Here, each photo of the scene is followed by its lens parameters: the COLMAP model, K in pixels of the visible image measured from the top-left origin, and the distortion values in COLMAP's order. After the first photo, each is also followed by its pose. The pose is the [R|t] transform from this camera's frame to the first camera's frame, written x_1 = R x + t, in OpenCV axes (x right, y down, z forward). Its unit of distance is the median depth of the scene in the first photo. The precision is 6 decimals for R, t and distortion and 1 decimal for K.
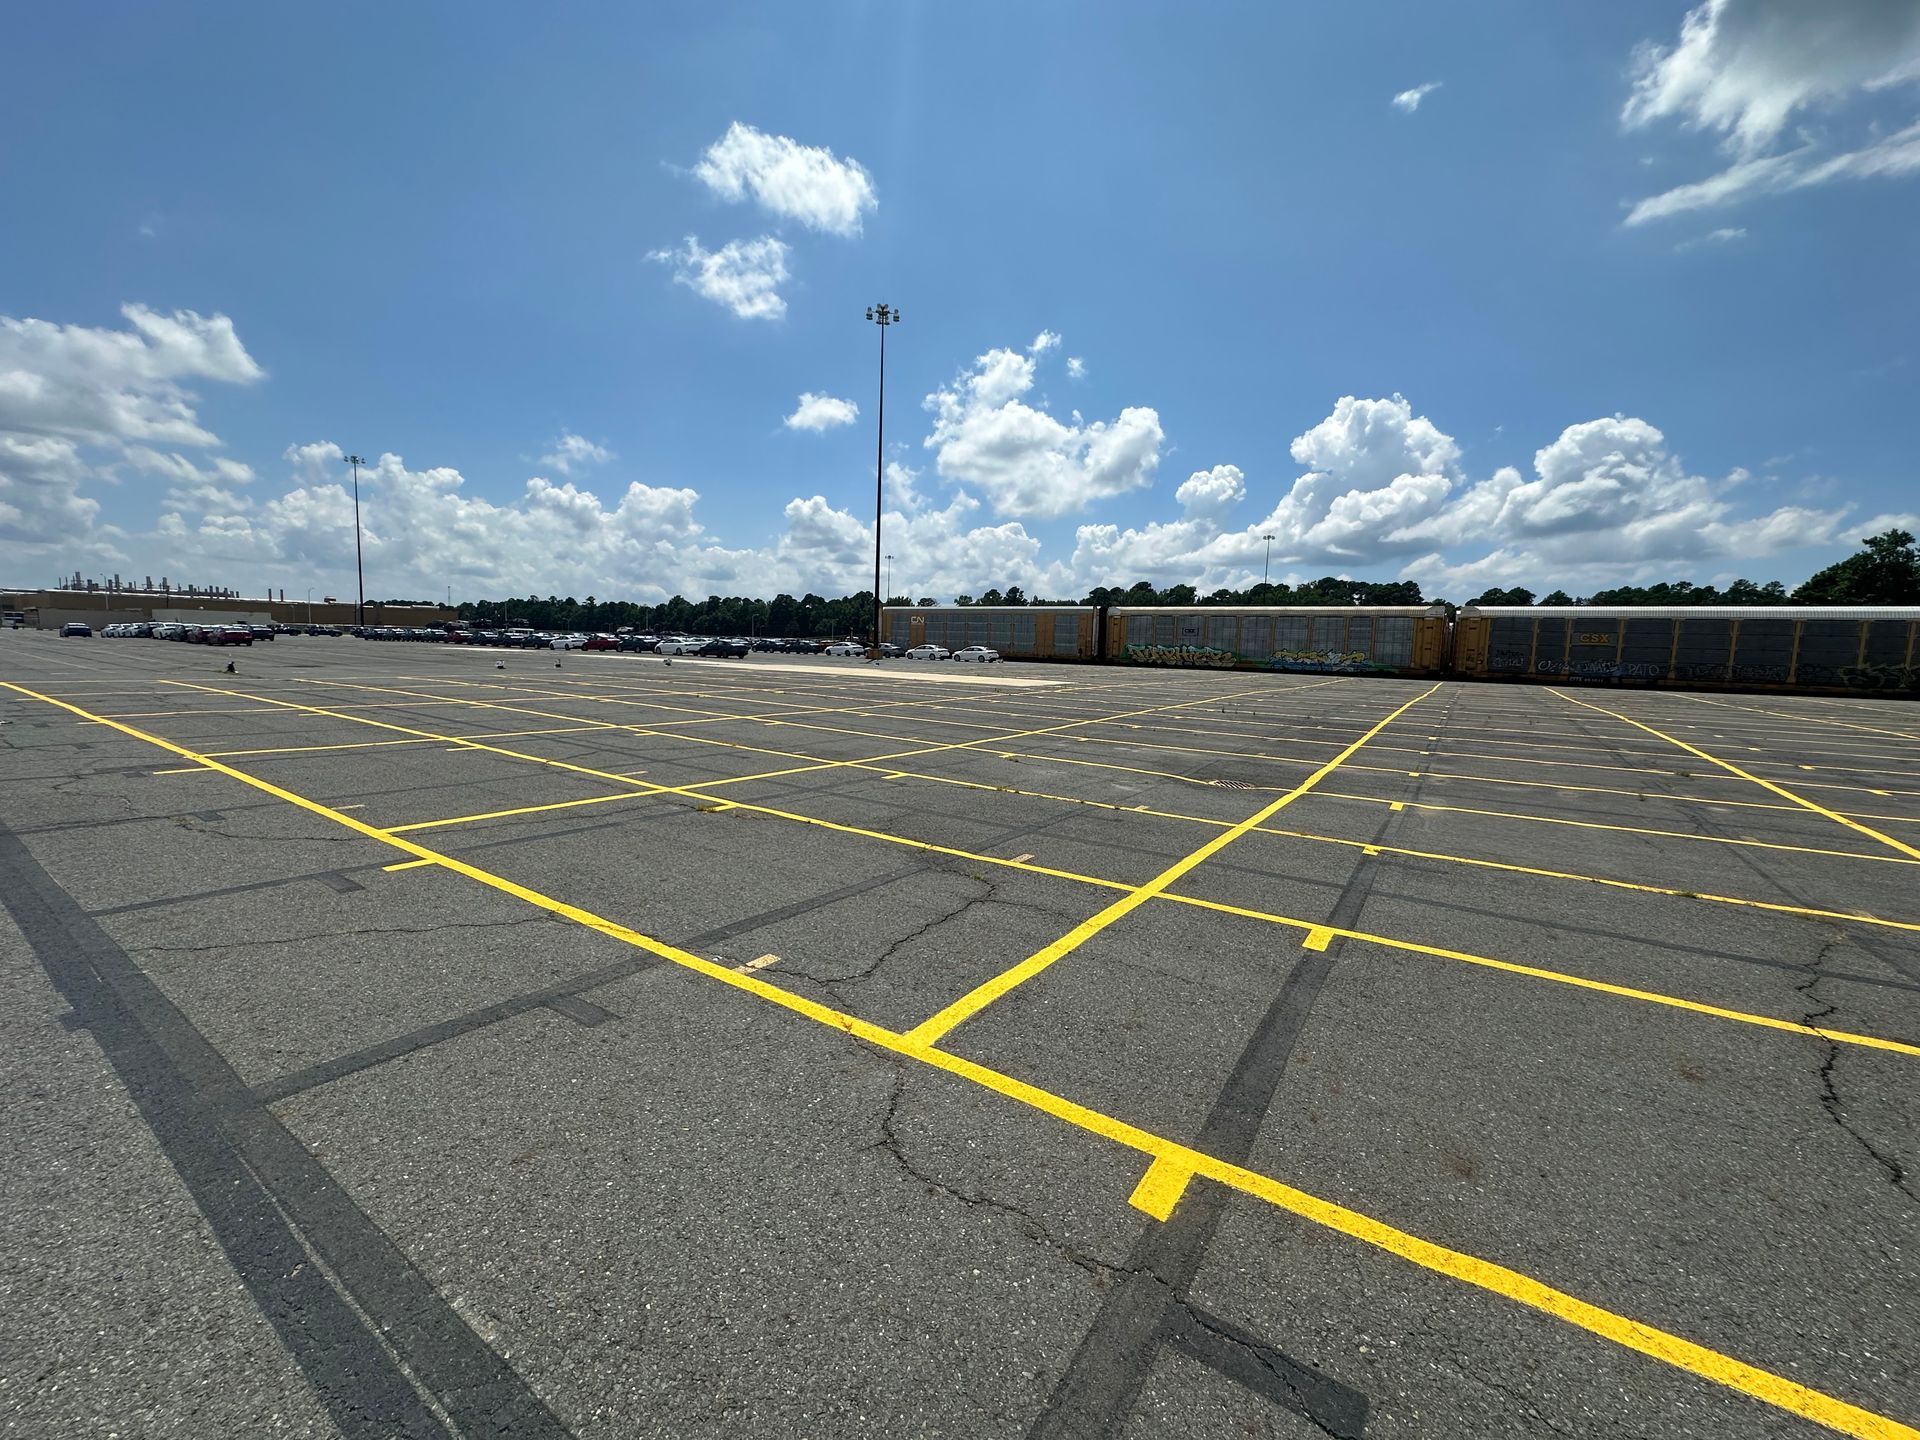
lens RADIAL K [[785.7, 0, 967.2], [0, 785.7, 723.3], [0, 0, 1]] dist [-0.001952, 0.001220]
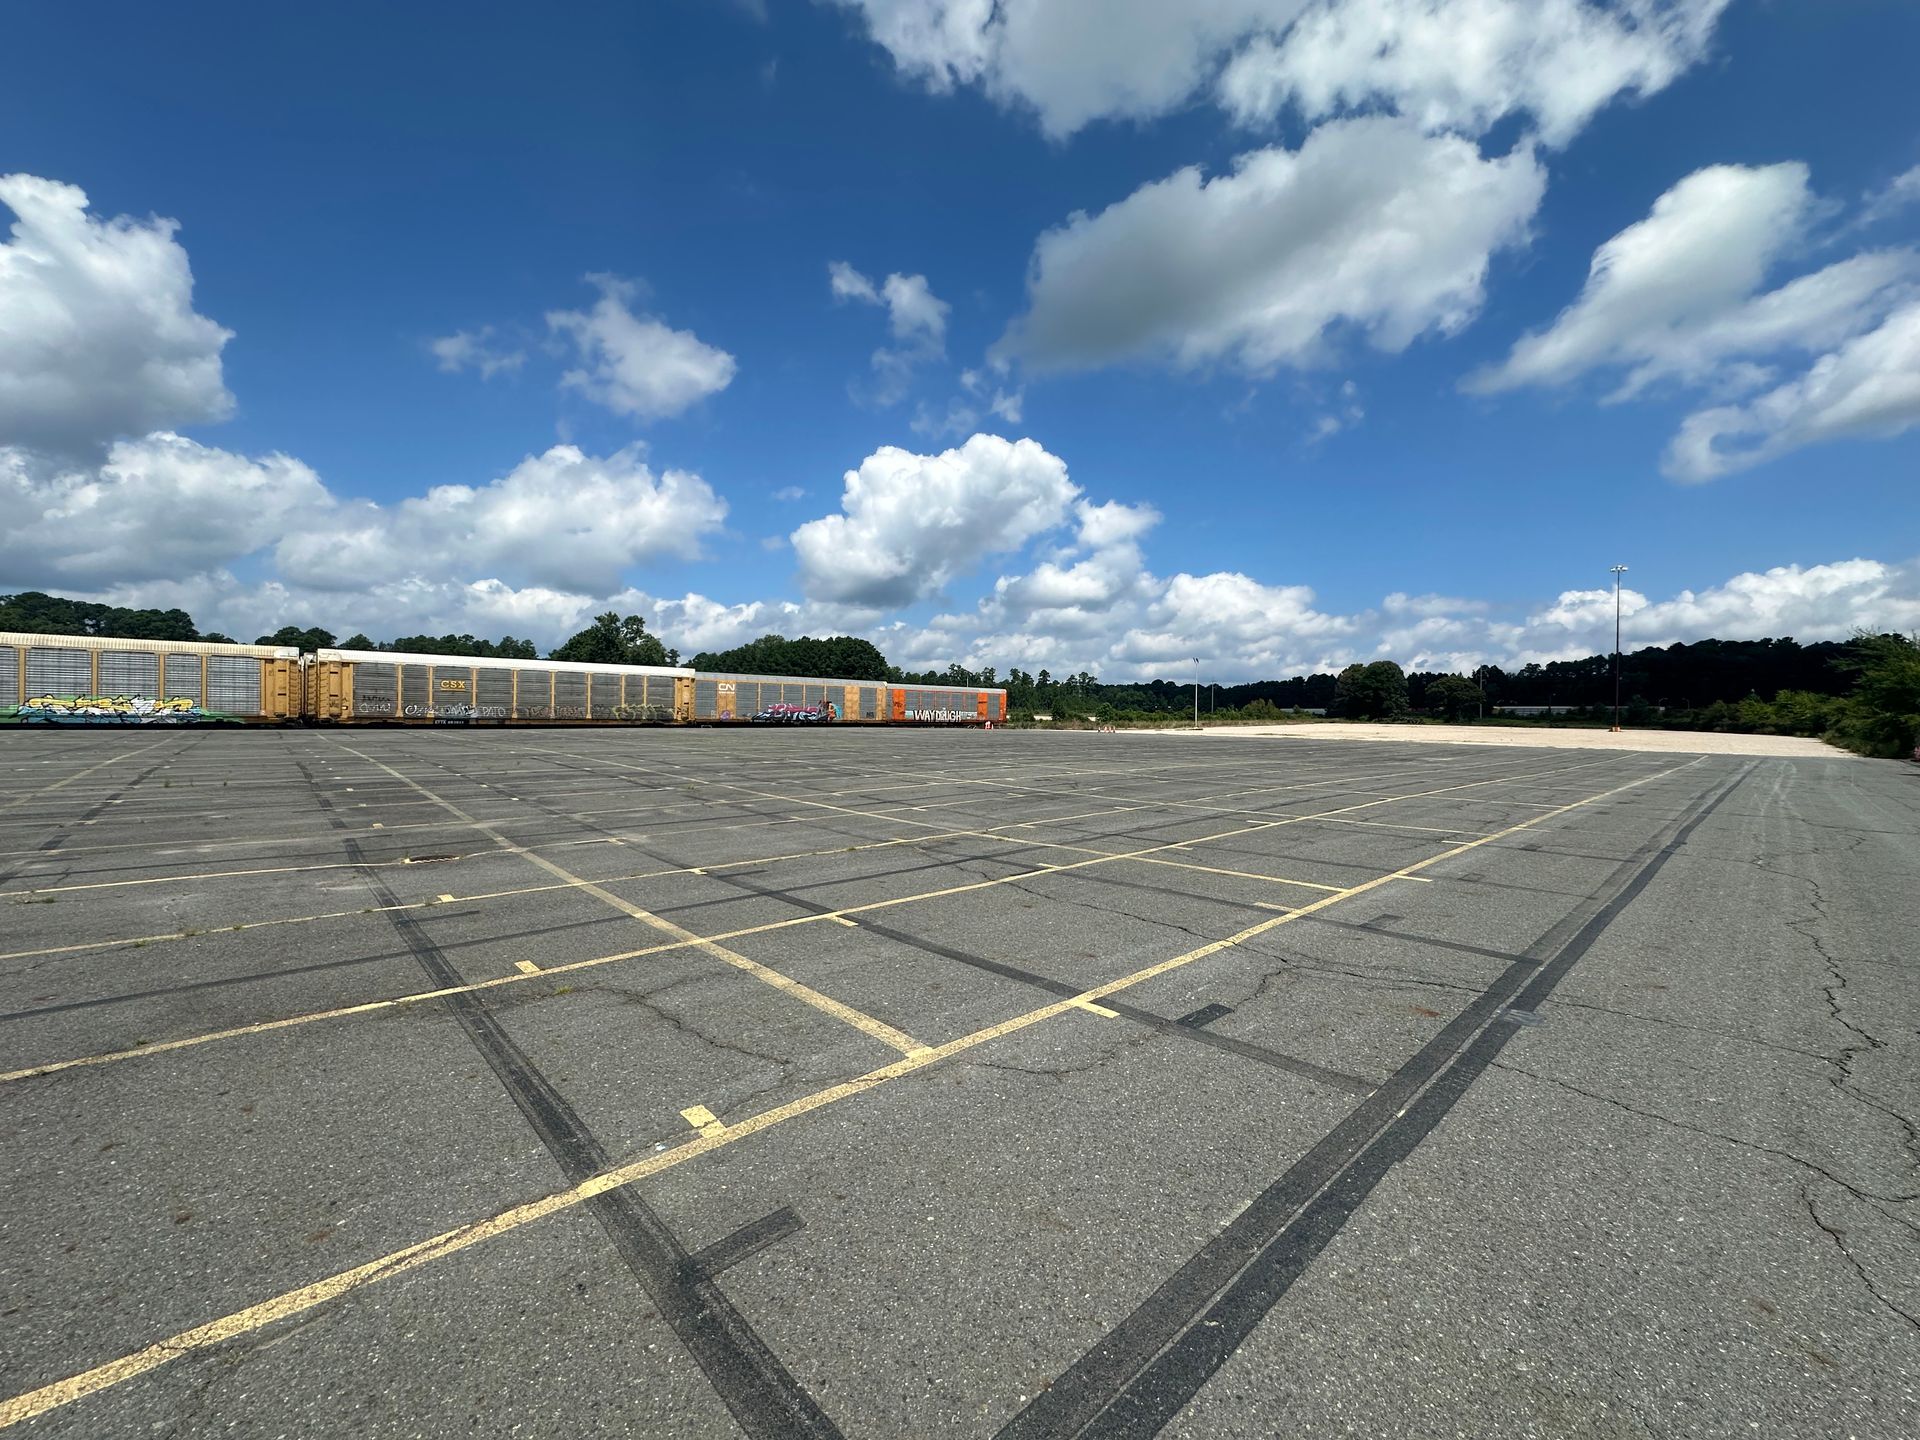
lens RADIAL K [[785.7, 0, 962.1], [0, 785.7, 717.2], [0, 0, 1]] dist [-0.001952, 0.001220]
pose [[0.211306, -0.032408, 0.976883, -0.782908], [0.089697, 0.995876, 0.013636, -0.078904], [-0.973296, 0.084742, 0.213341, 0.409427]]
